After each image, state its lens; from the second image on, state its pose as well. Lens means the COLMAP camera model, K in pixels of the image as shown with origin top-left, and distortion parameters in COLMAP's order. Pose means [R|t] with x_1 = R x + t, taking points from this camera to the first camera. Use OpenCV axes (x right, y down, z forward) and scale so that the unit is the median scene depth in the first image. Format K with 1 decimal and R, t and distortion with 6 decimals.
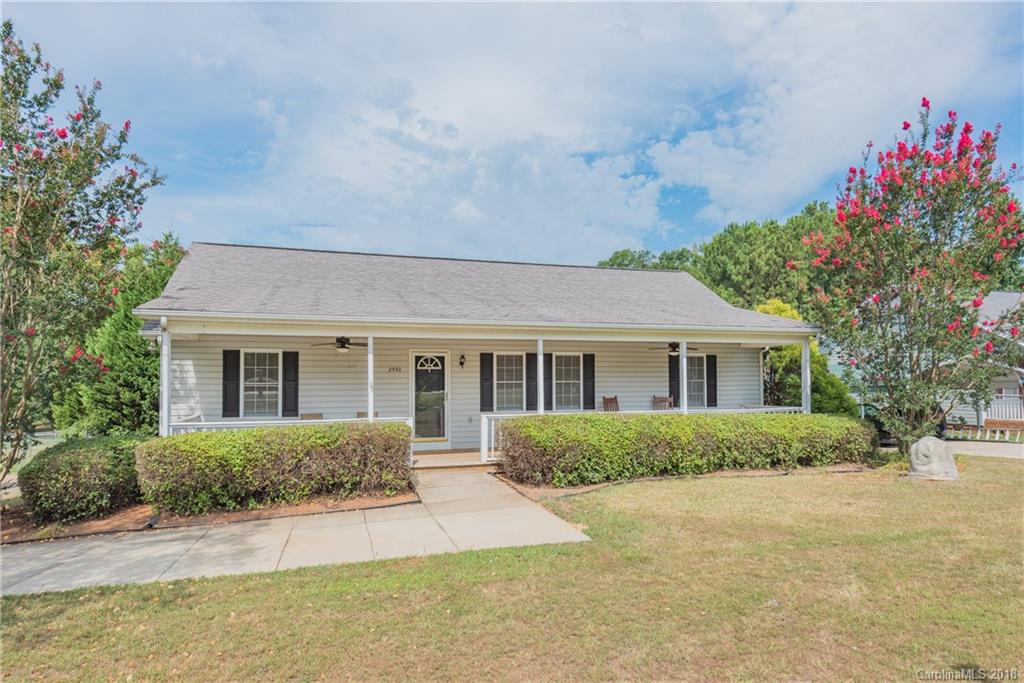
lens RADIAL K [[600.6, 0, 512.2], [0, 600.6, 399.9], [0, 0, 1]] dist [0.004791, 0.032944]
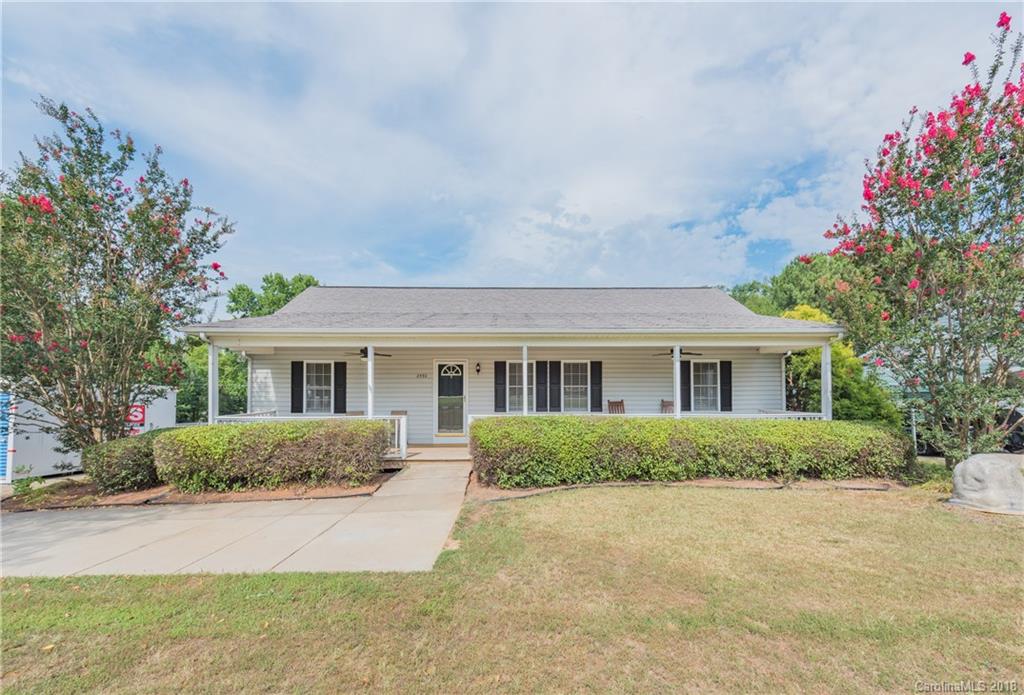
lens RADIAL K [[410.5, 0, 507.1], [0, 410.5, 393.0], [0, 0, 1]] dist [0.011875, -0.000032]
pose [[0.958863, 0.003879, -0.283841, 0.219514], [-0.011041, 0.999660, -0.023636, 0.001625], [0.283653, 0.025798, 0.958580, 0.271685]]
